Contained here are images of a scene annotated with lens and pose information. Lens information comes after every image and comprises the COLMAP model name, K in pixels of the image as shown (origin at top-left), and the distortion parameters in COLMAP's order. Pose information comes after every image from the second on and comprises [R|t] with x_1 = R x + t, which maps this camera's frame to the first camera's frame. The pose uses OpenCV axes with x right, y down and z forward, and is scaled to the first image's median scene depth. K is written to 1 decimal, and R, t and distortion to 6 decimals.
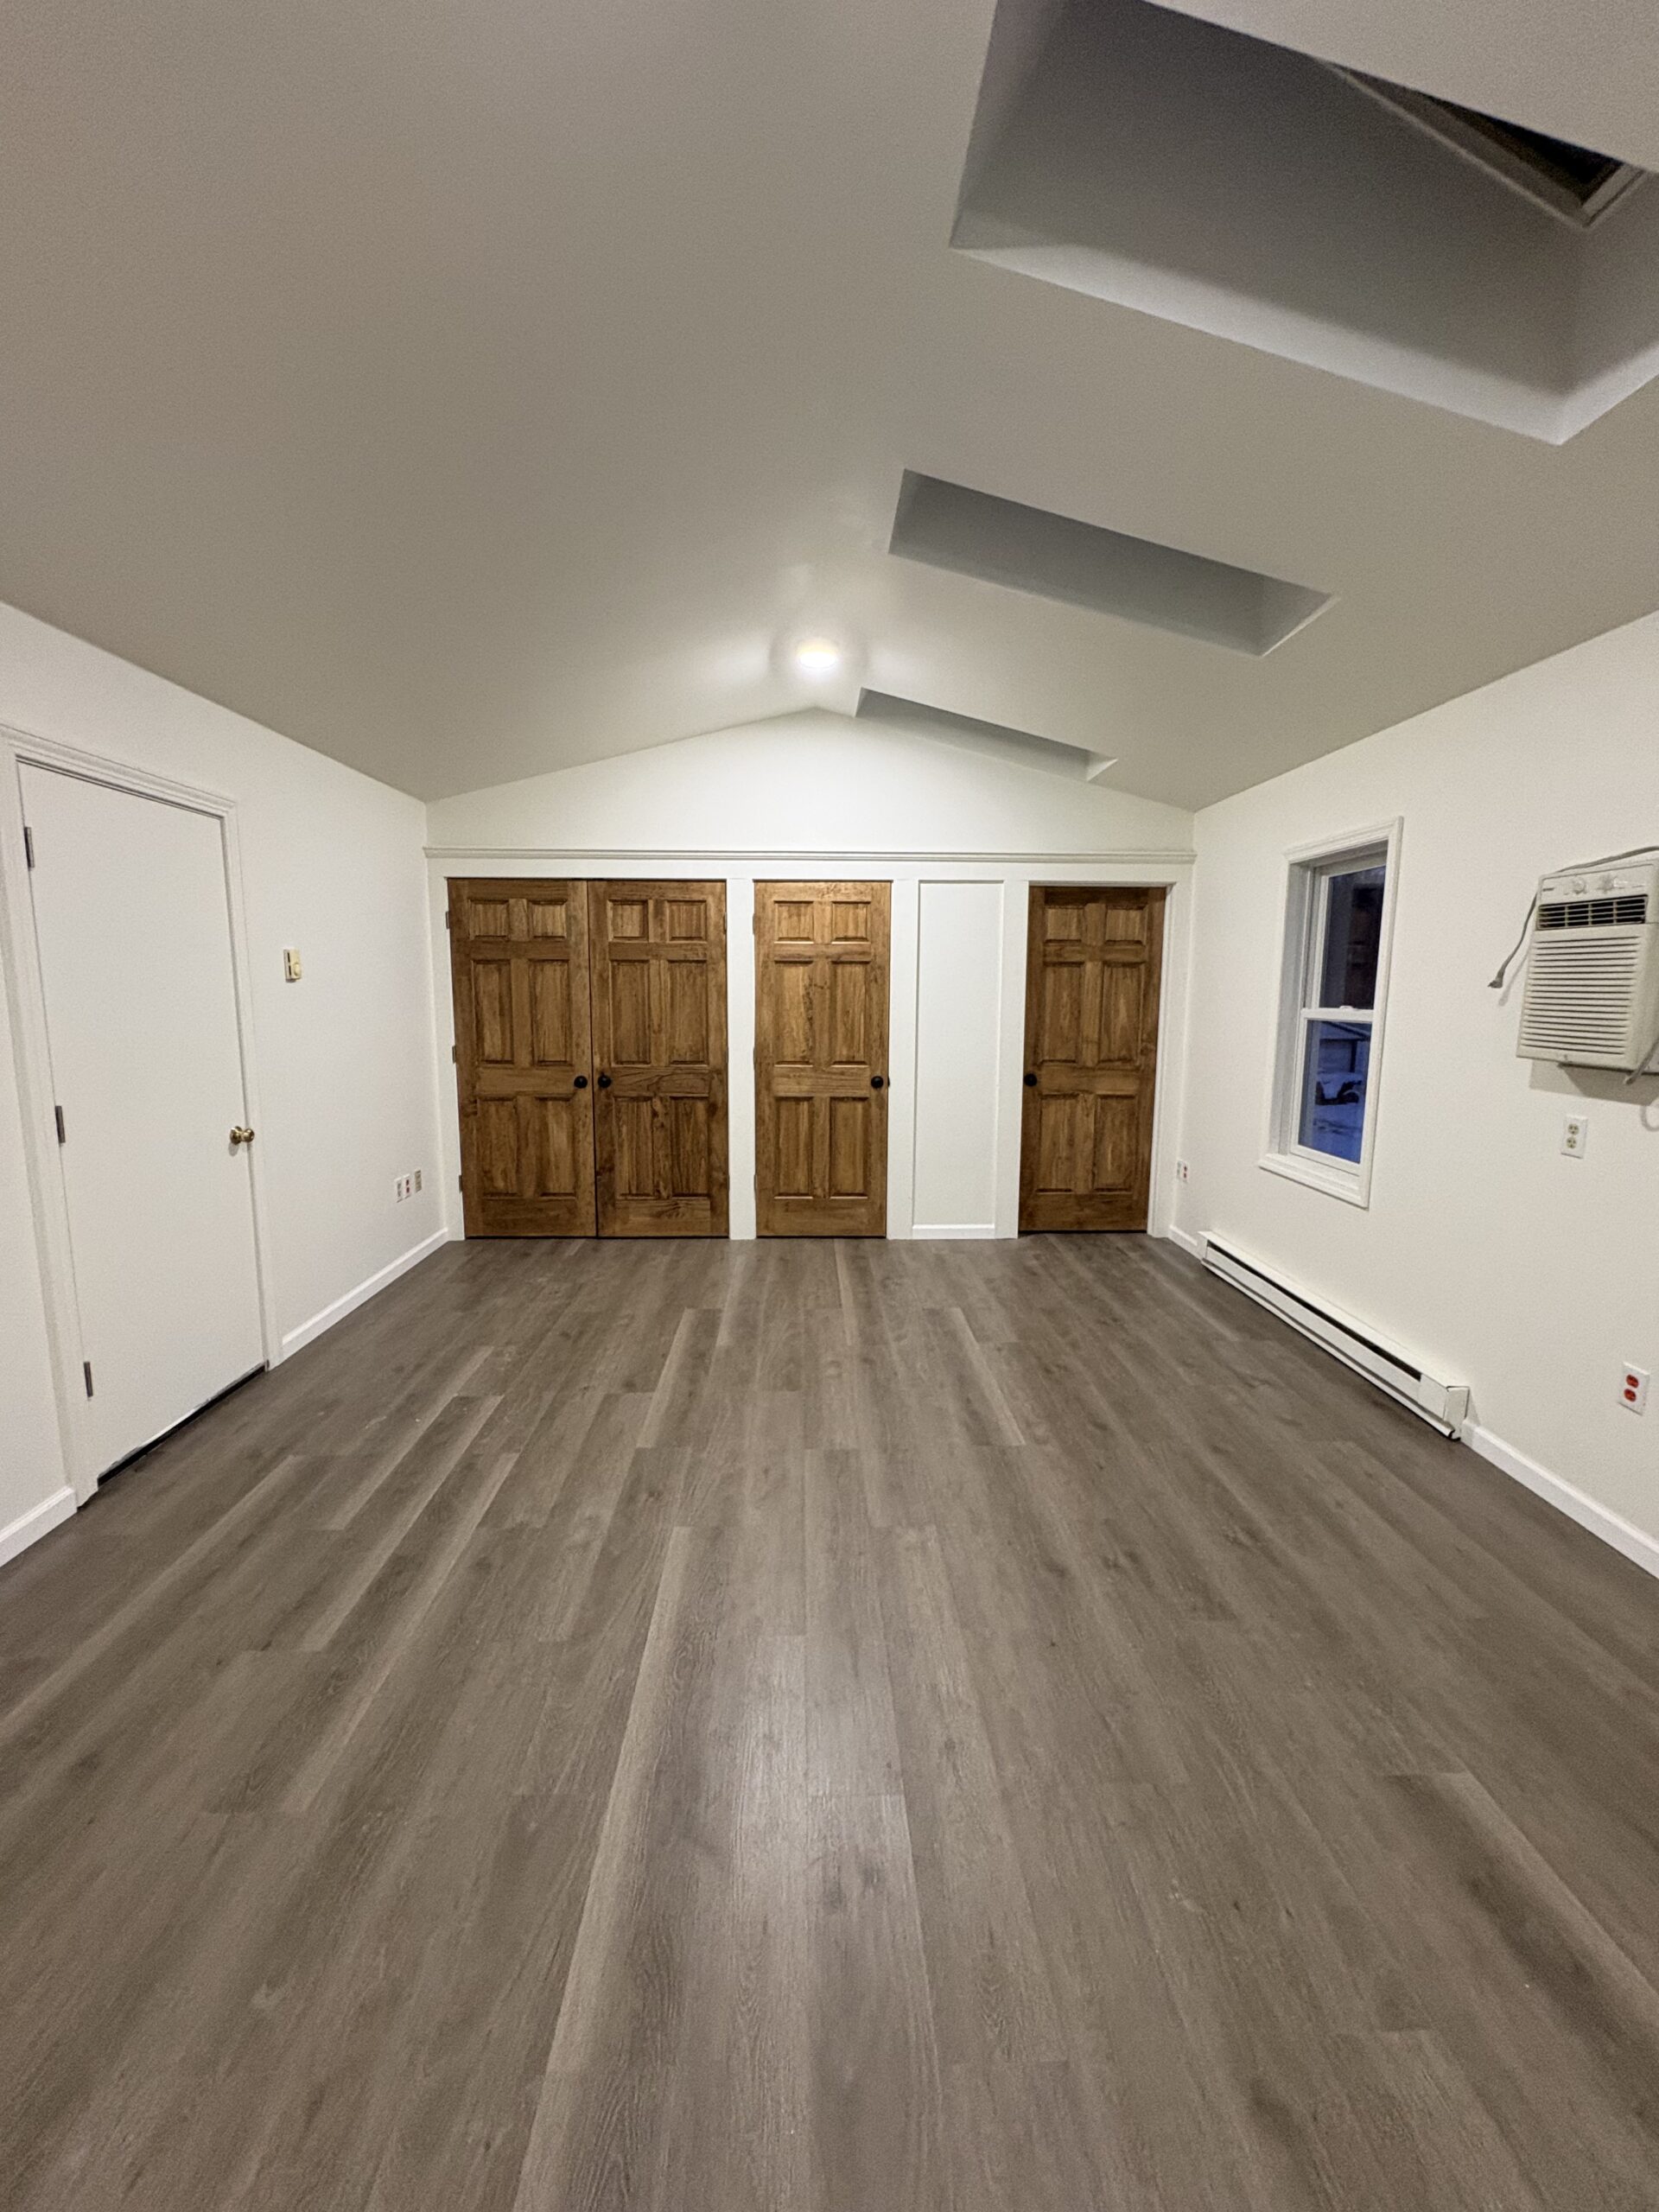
lens RADIAL K [[875.2, 0, 830.2], [0, 875.2, 1106.7], [0, 0, 1]] dist [-0.000056, 0.000083]
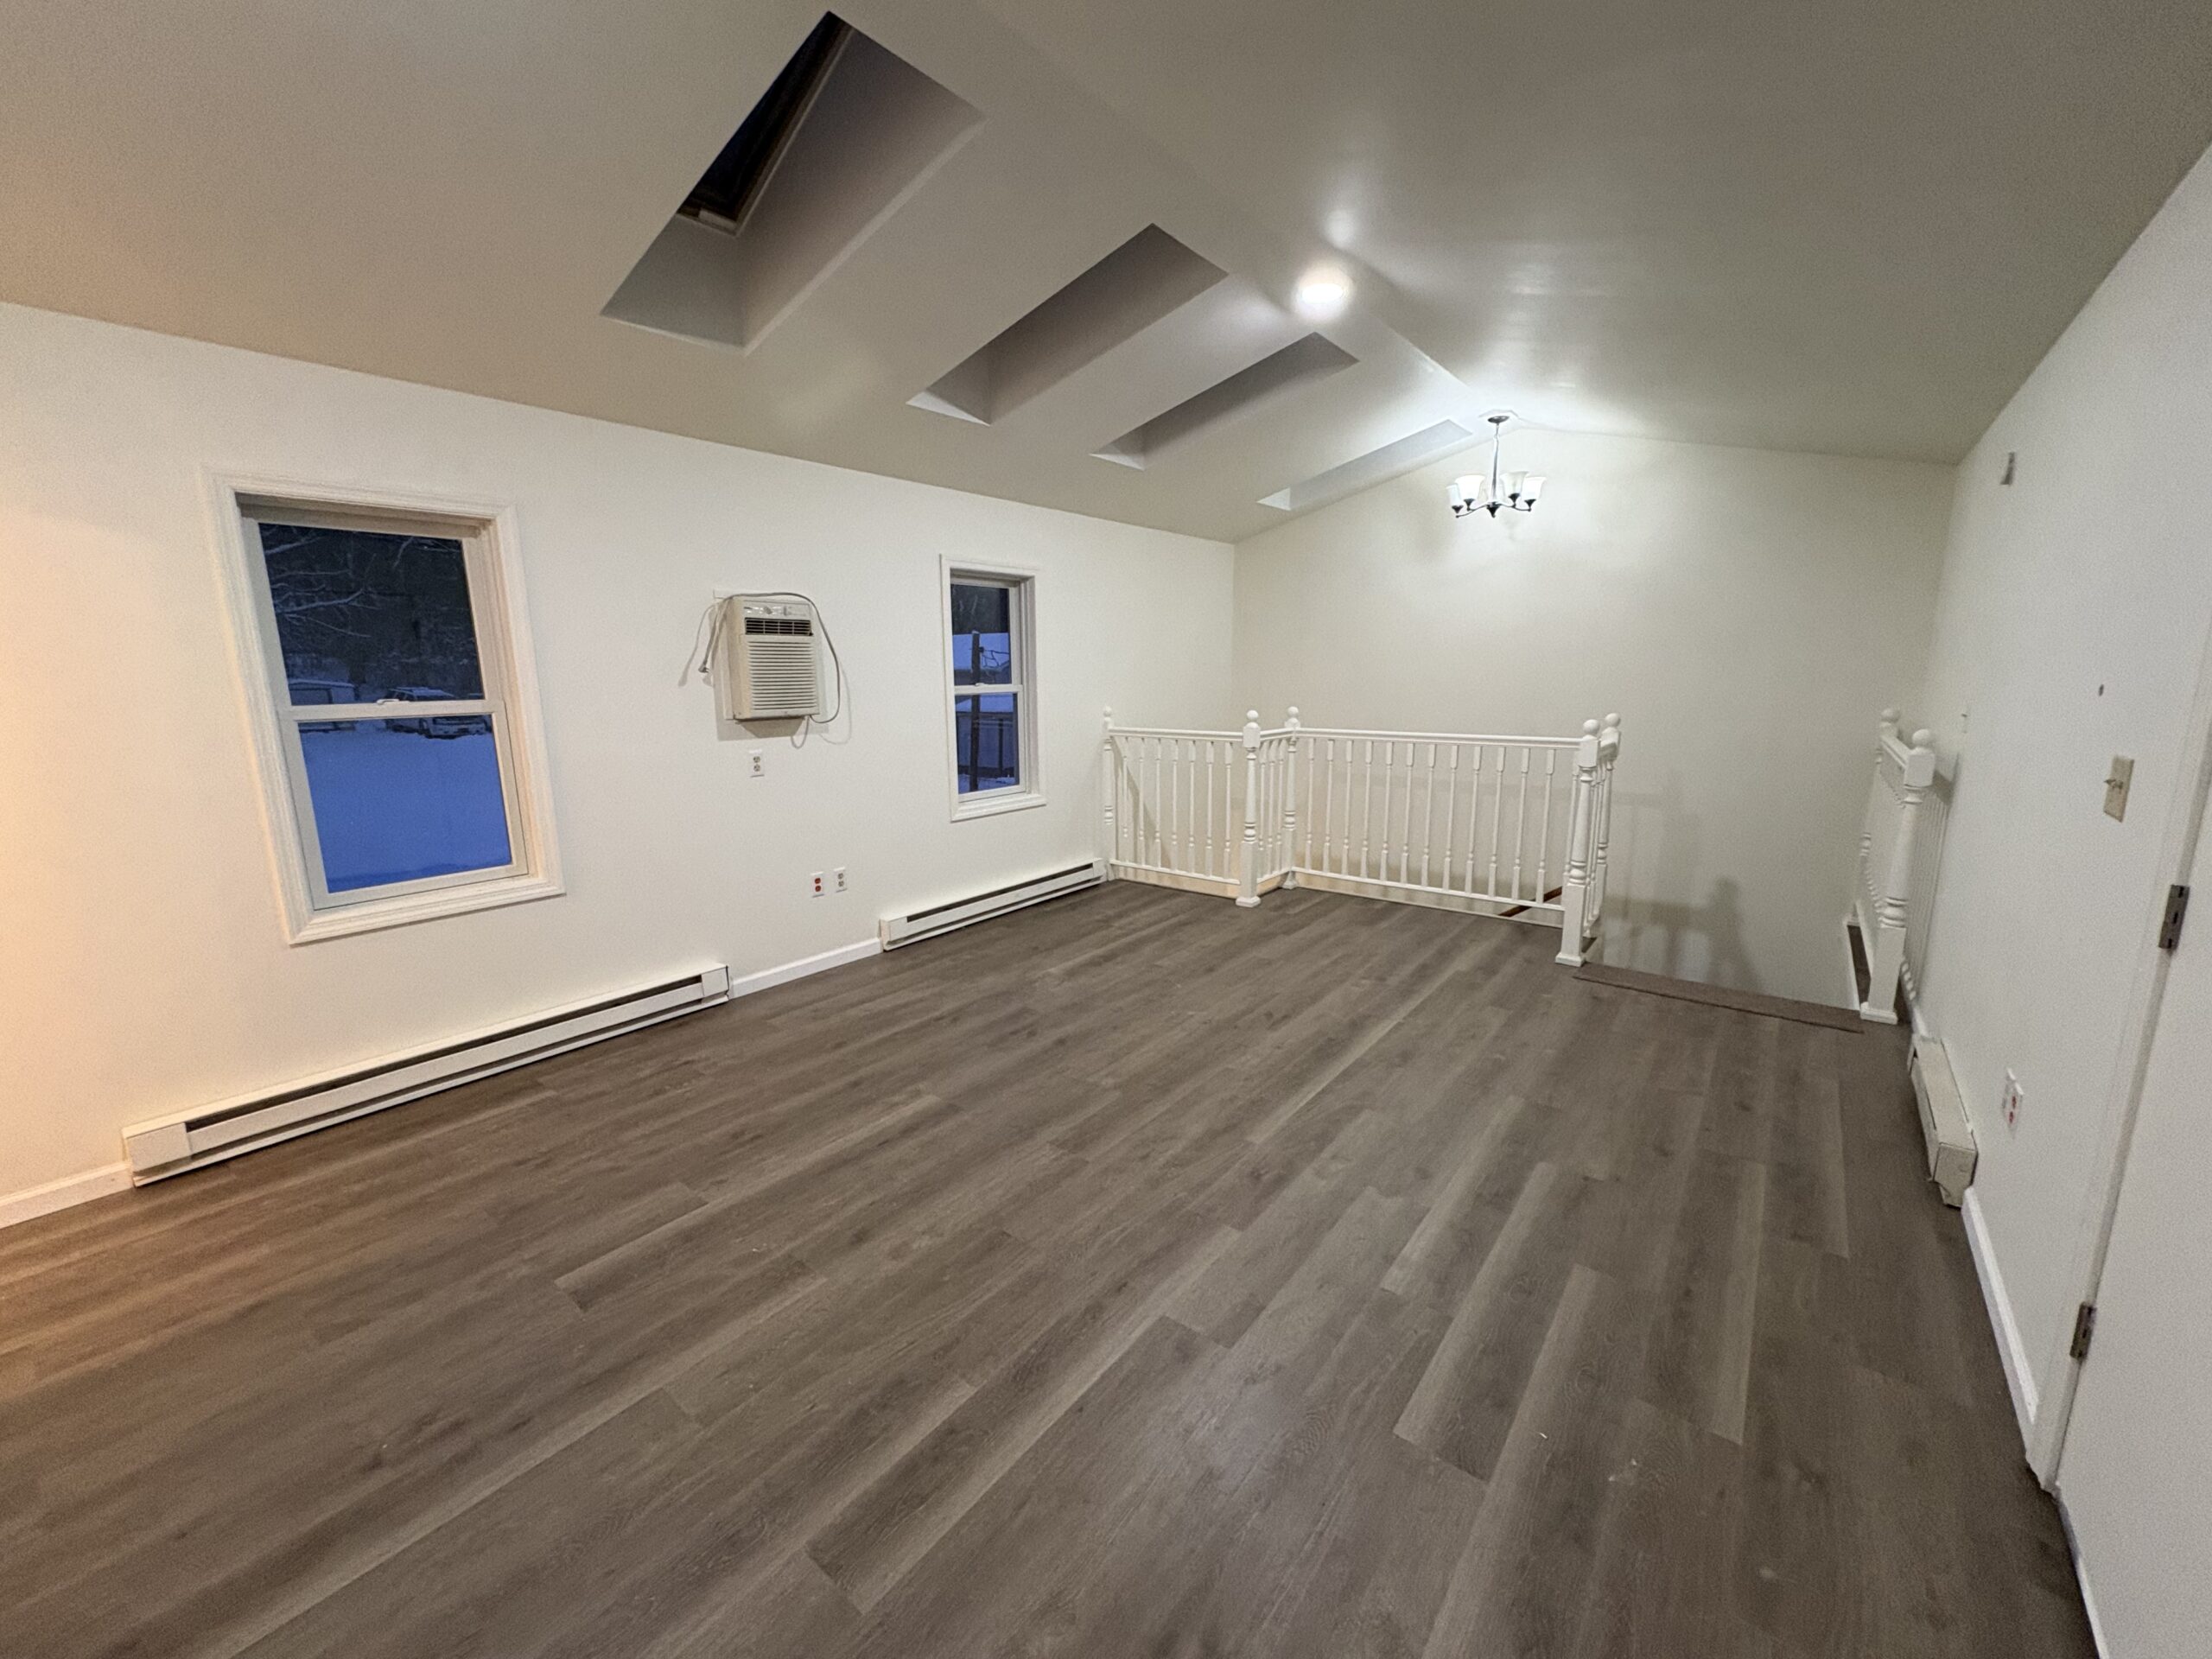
lens RADIAL K [[875.2, 0, 1107.4], [0, 875.2, 828.5], [0, 0, 1]] dist [-0.000056, 0.000083]
pose [[-0.765183, -0.114808, 0.633493, -0.501248], [0.095053, 0.953042, 0.287533, -0.186509], [-0.636757, 0.280231, -0.718339, 1.301507]]
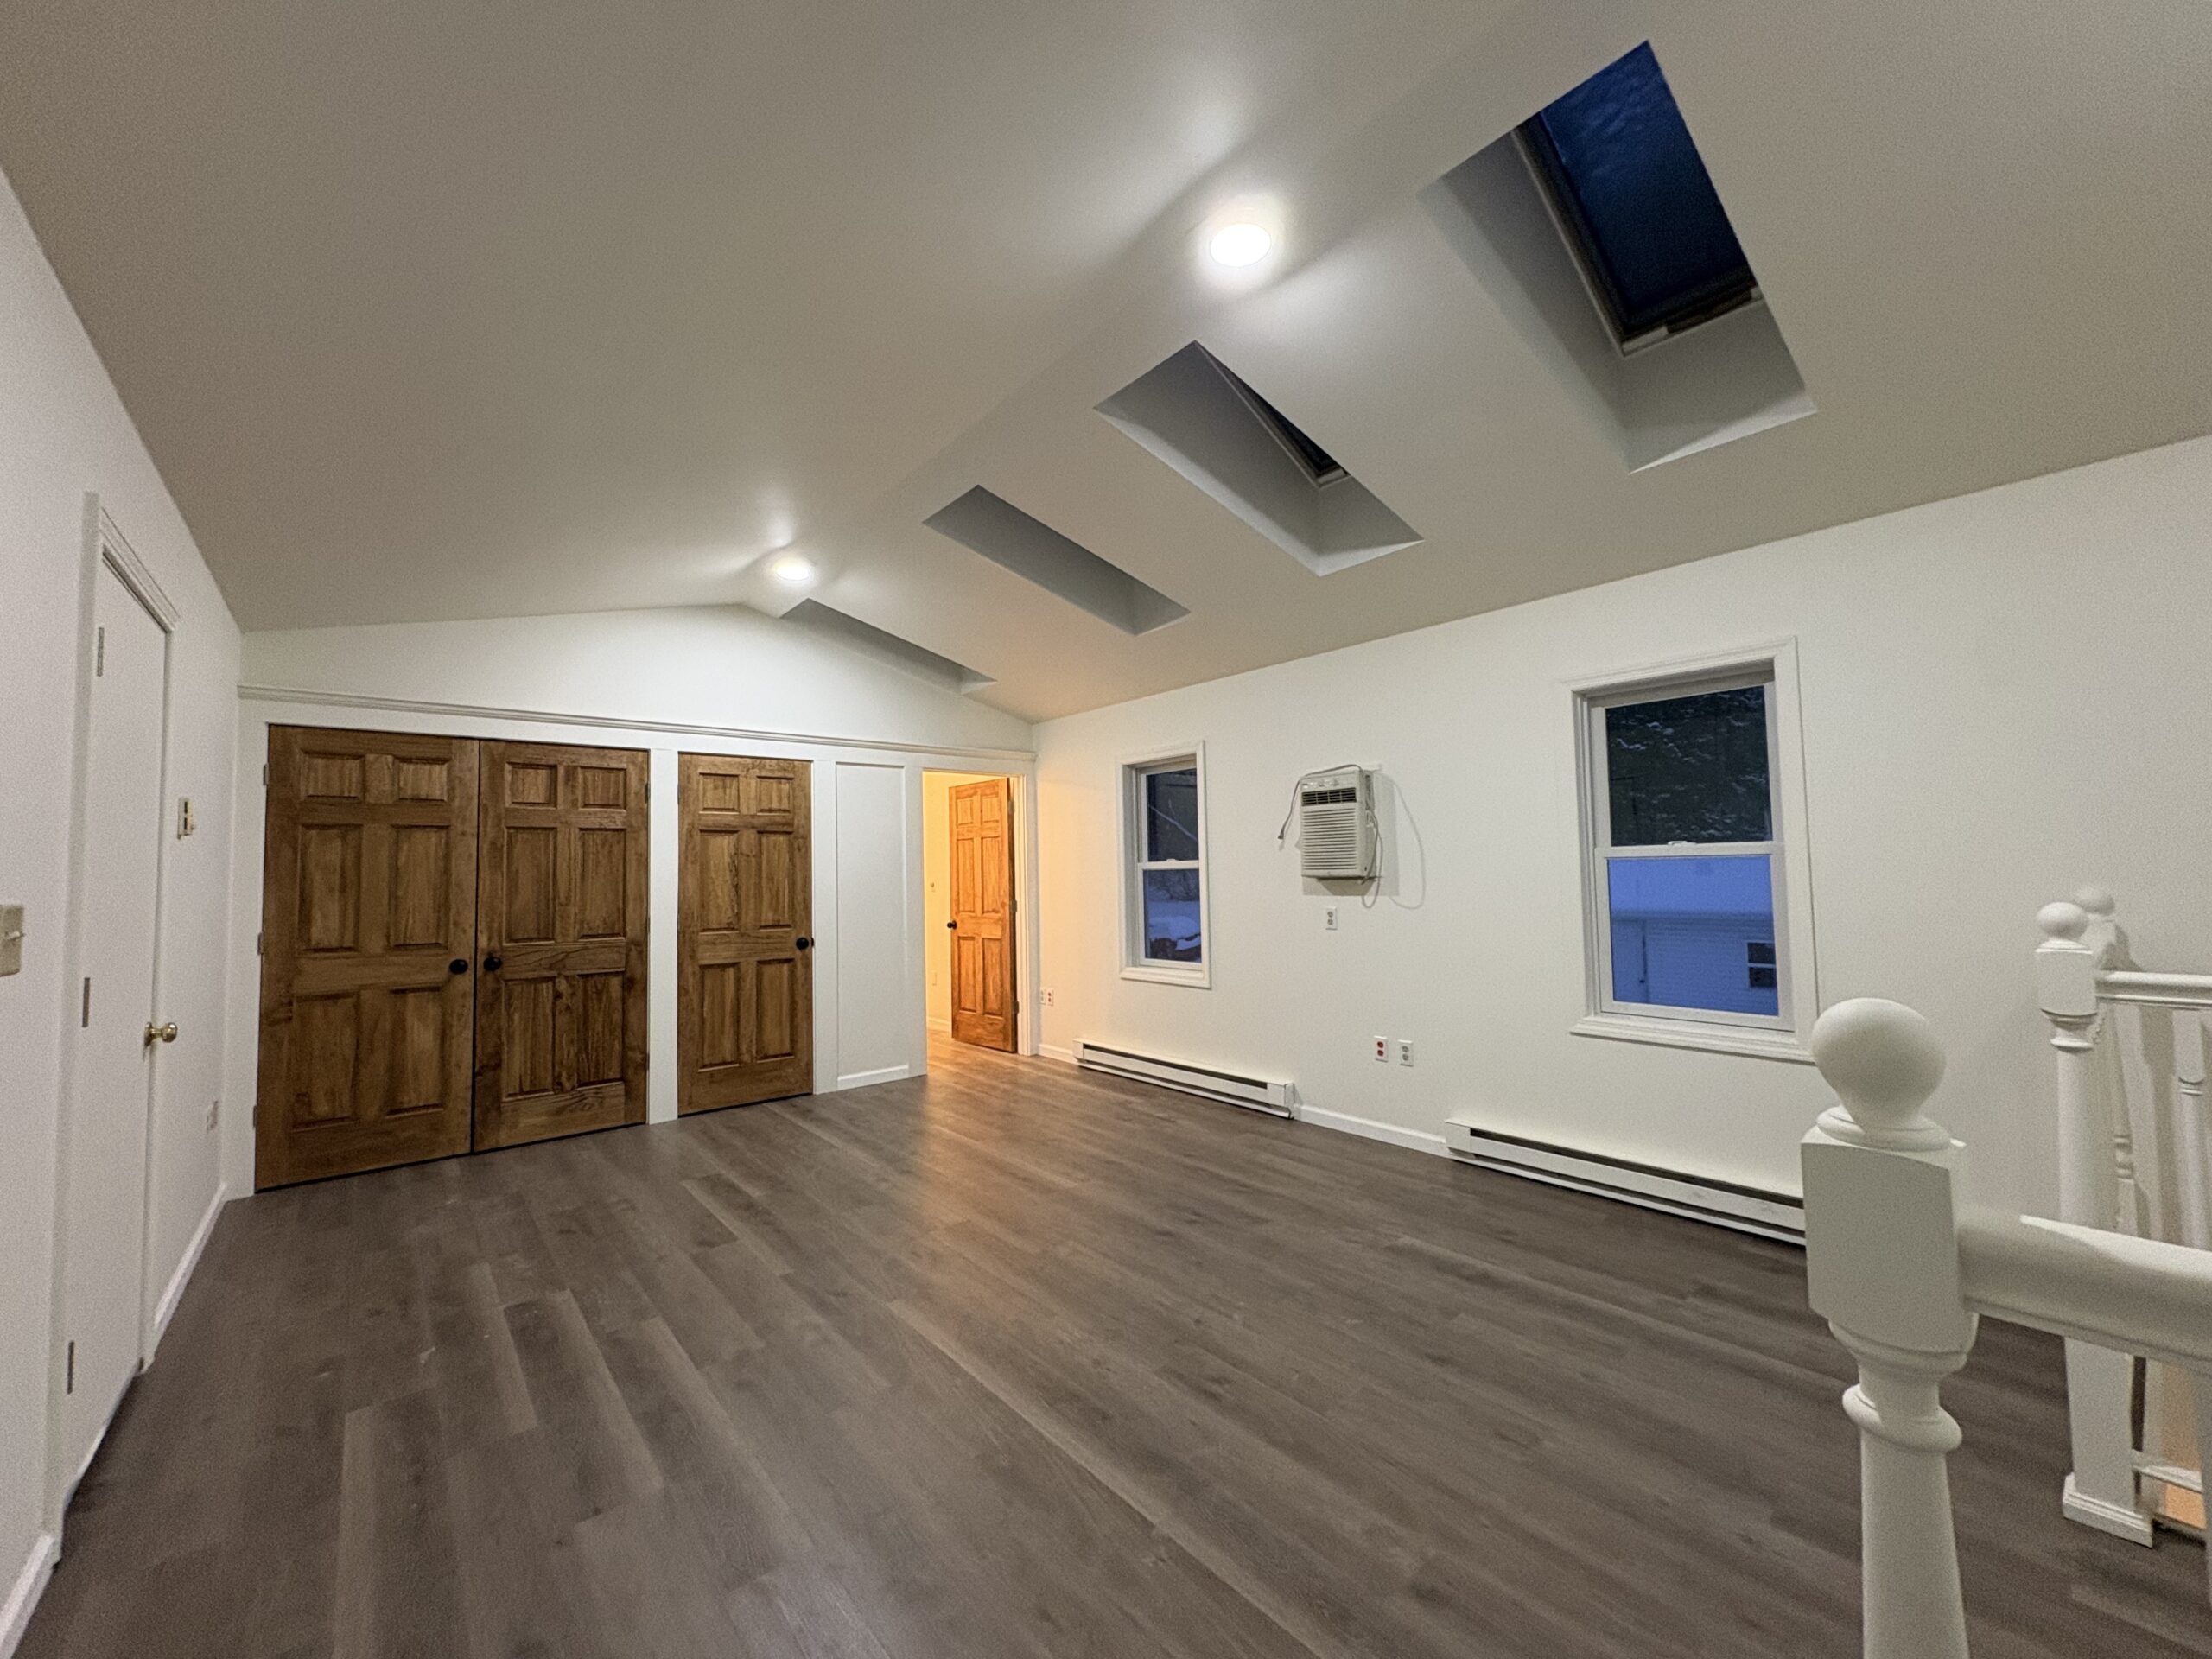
lens RADIAL K [[875.2, 0, 1106.6], [0, 875.2, 835.4], [0, 0, 1]] dist [-0.000056, 0.000083]
pose [[0.785968, 0.006825, 0.618229, -0.463705], [0.108642, 0.982856, -0.148969, 0.061858], [-0.608646, 0.184250, 0.771752, -0.106486]]
